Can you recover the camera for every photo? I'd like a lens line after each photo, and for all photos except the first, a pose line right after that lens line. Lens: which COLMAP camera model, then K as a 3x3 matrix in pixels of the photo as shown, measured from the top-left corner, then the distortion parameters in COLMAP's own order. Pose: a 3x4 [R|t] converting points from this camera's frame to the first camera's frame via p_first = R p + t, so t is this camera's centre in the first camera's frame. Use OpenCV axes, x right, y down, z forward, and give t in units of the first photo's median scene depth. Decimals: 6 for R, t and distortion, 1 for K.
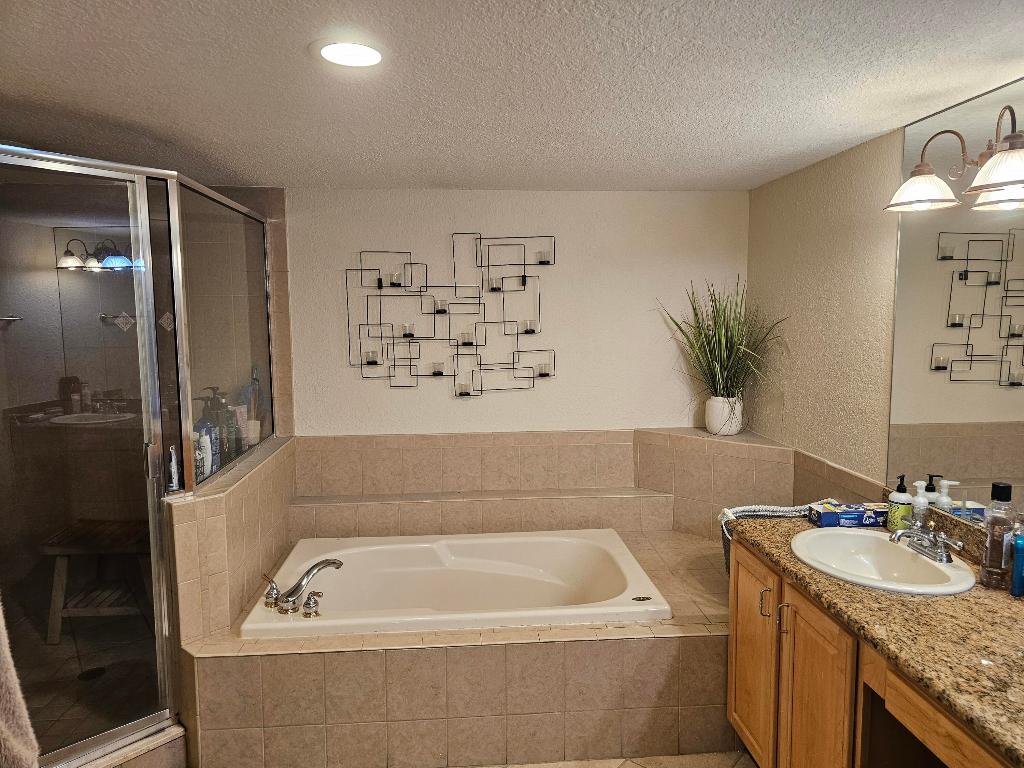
lens RADIAL K [[695.7, 0, 510.3], [0, 695.7, 401.6], [0, 0, 1]] dist [-0.005934, -0.002055]
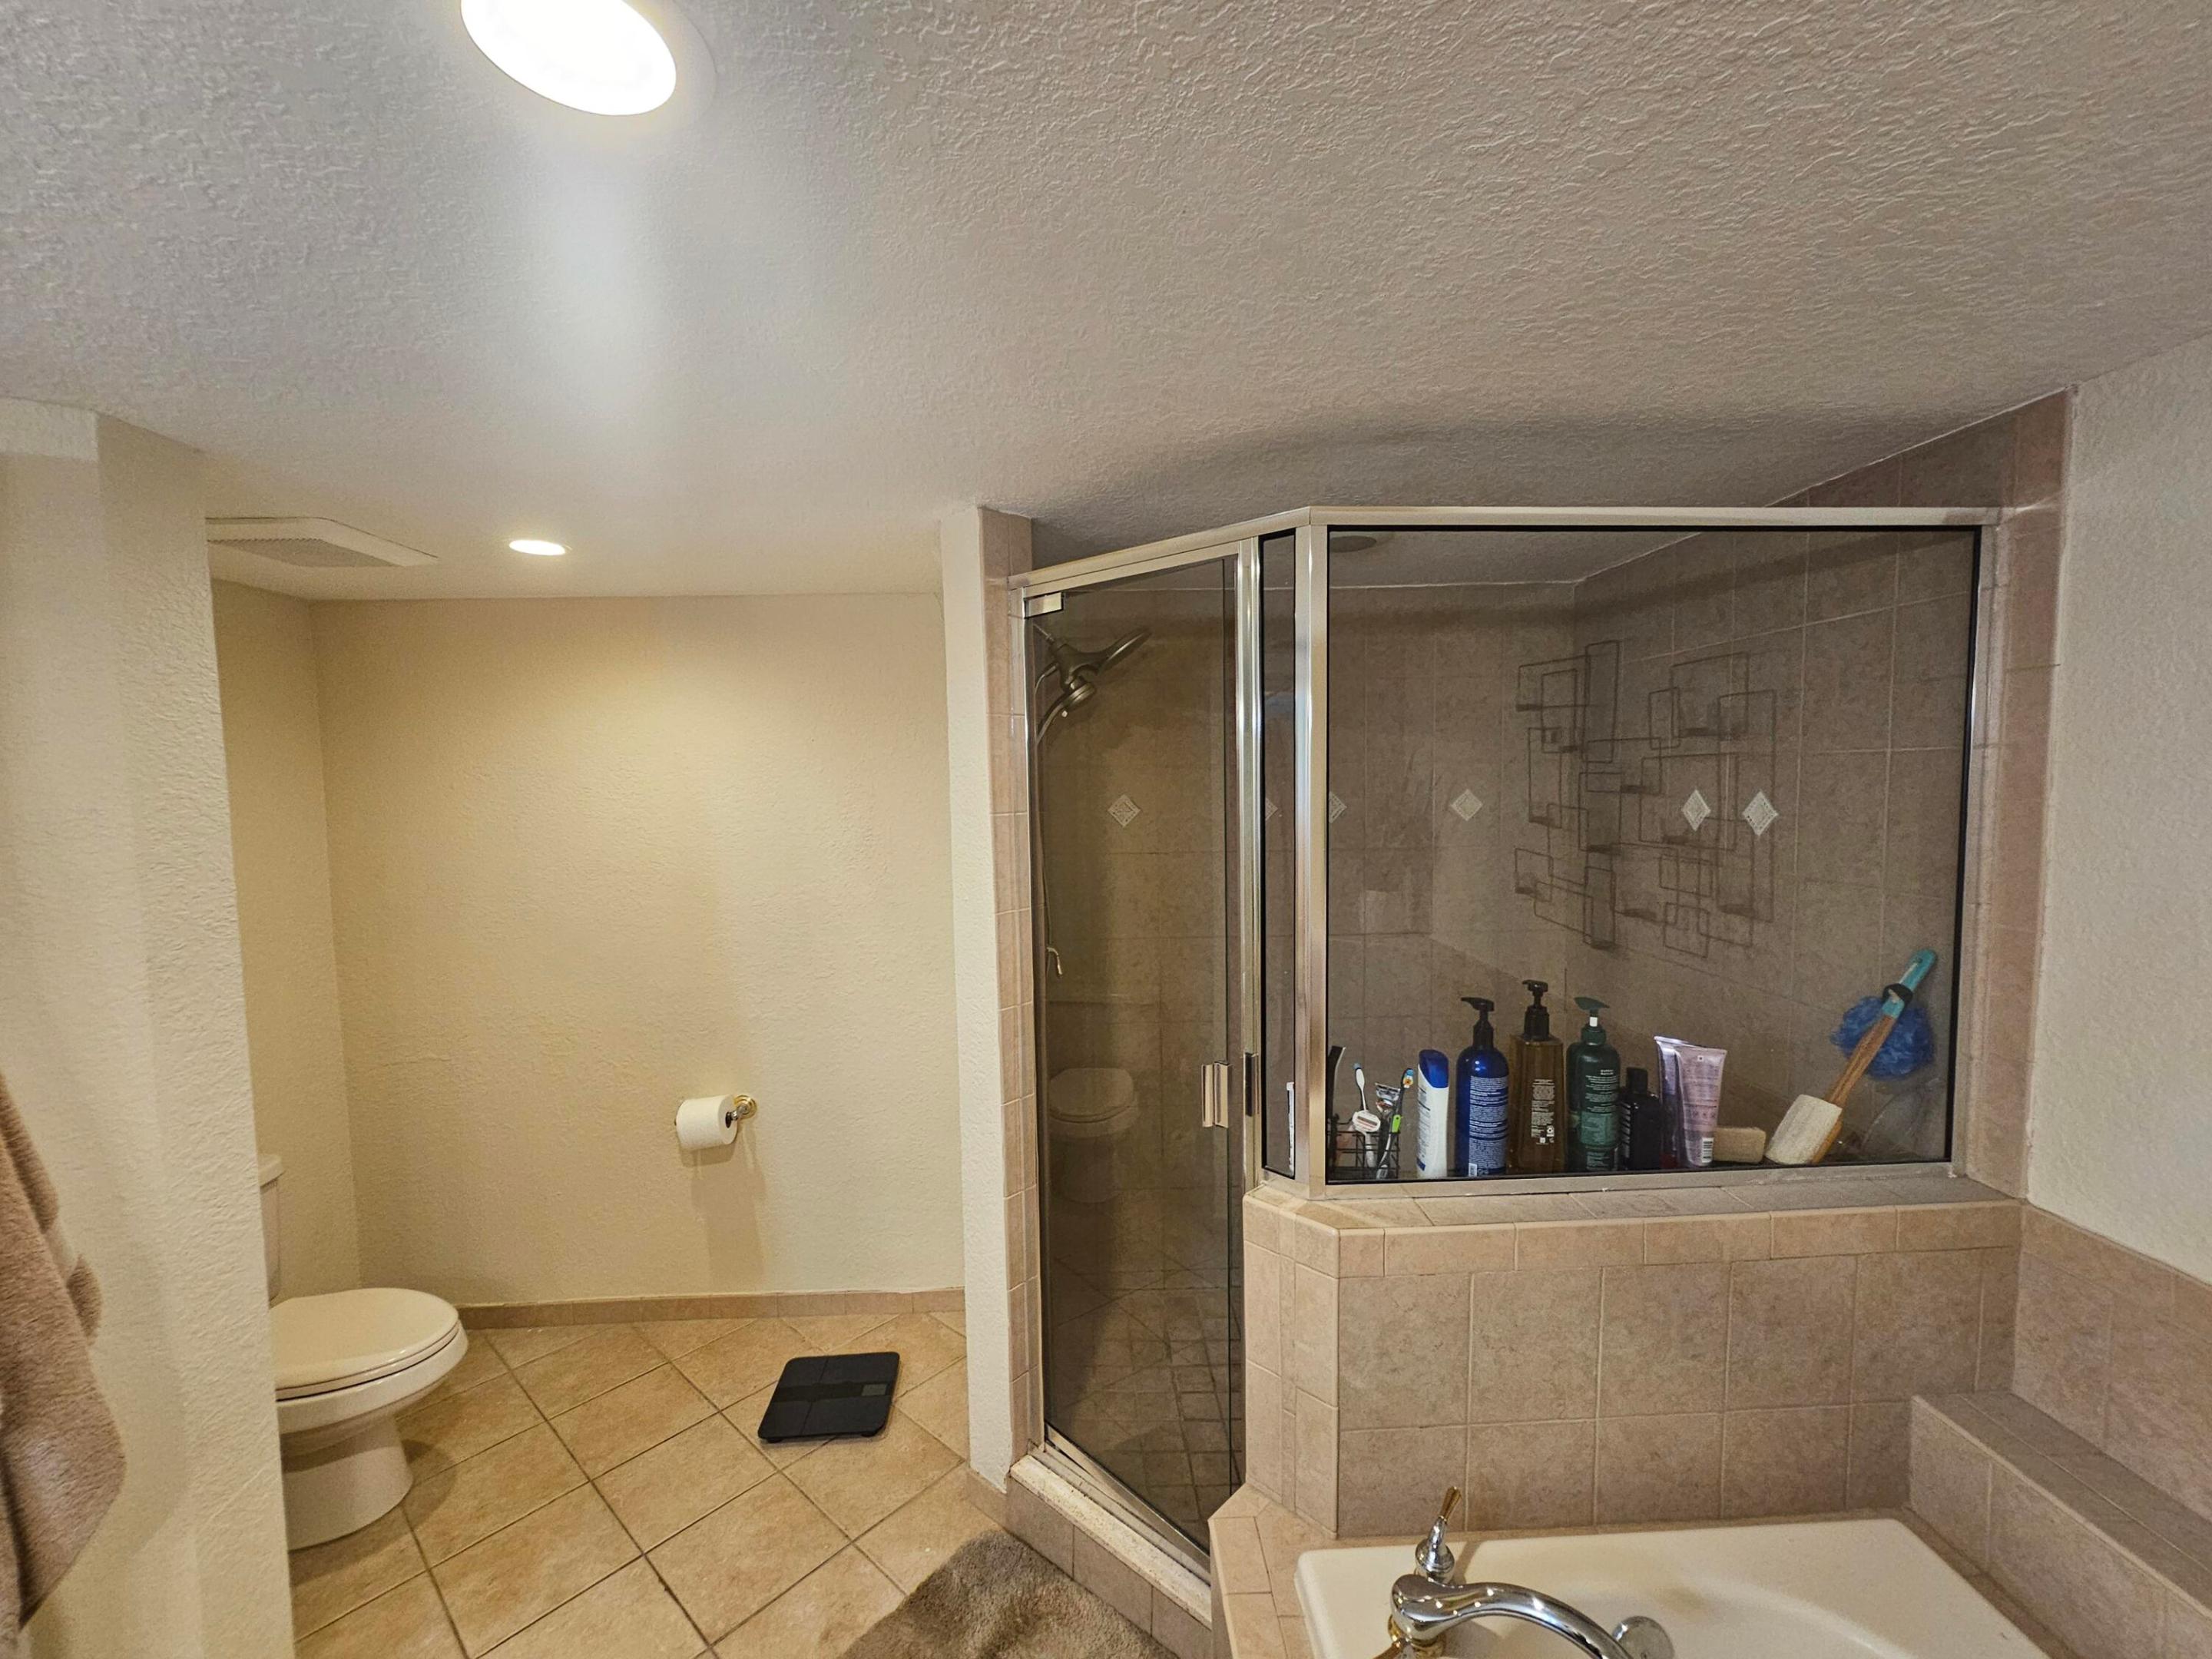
lens RADIAL K [[888.6, 0, 1106.0], [0, 888.6, 829.5], [0, 0, 1]] dist [-0.000366, -0.000329]
pose [[-0.034807, 0.074045, -0.996647, 0.085944], [-0.110778, 0.990820, 0.077481, -0.102681], [0.993235, 0.113104, -0.026285, 0.618470]]
